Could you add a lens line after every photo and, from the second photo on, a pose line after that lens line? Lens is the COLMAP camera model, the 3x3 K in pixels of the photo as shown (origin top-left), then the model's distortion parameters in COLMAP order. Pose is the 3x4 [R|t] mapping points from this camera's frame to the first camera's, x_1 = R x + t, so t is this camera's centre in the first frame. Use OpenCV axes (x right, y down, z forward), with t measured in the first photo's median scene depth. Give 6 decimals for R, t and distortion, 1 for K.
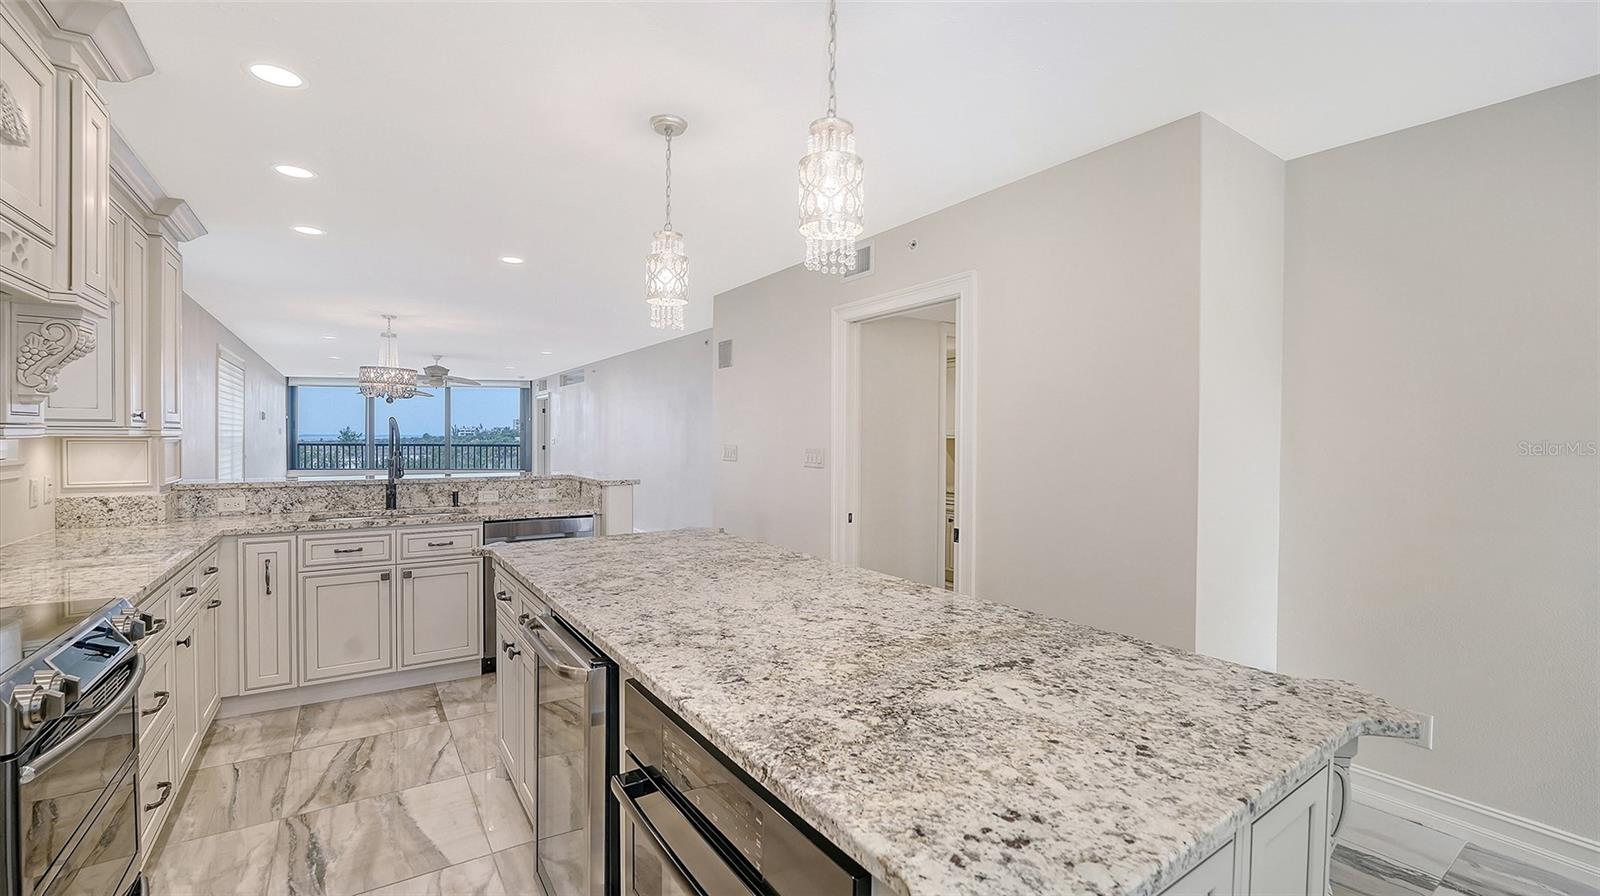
lens RADIAL K [[669.0, 0, 797.2], [0, 669.0, 442.8], [0, 0, 1]] dist [-0.023034, 0.001035]
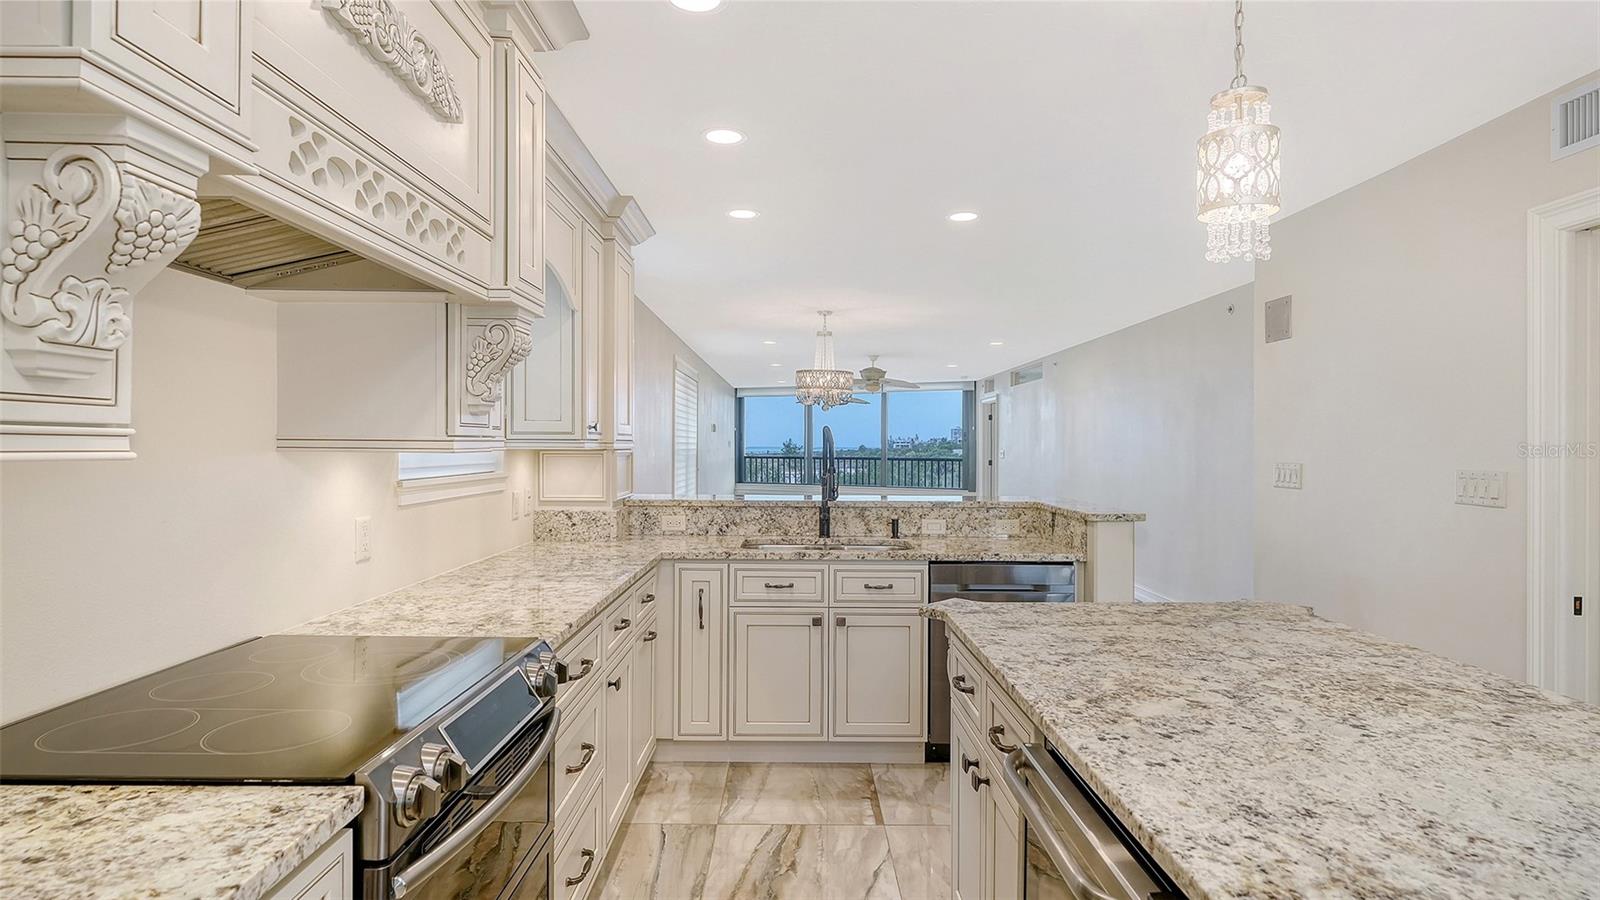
lens RADIAL K [[823.1, 0, 796.5], [0, 823.1, 444.2], [0, 0, 1]] dist [-0.007775, -0.002270]
pose [[0.831693, -0.003099, -0.555227, -0.092959], [-0.005321, 0.999894, -0.013552, -0.002311], [0.555210, 0.014225, 0.831588, 0.164267]]
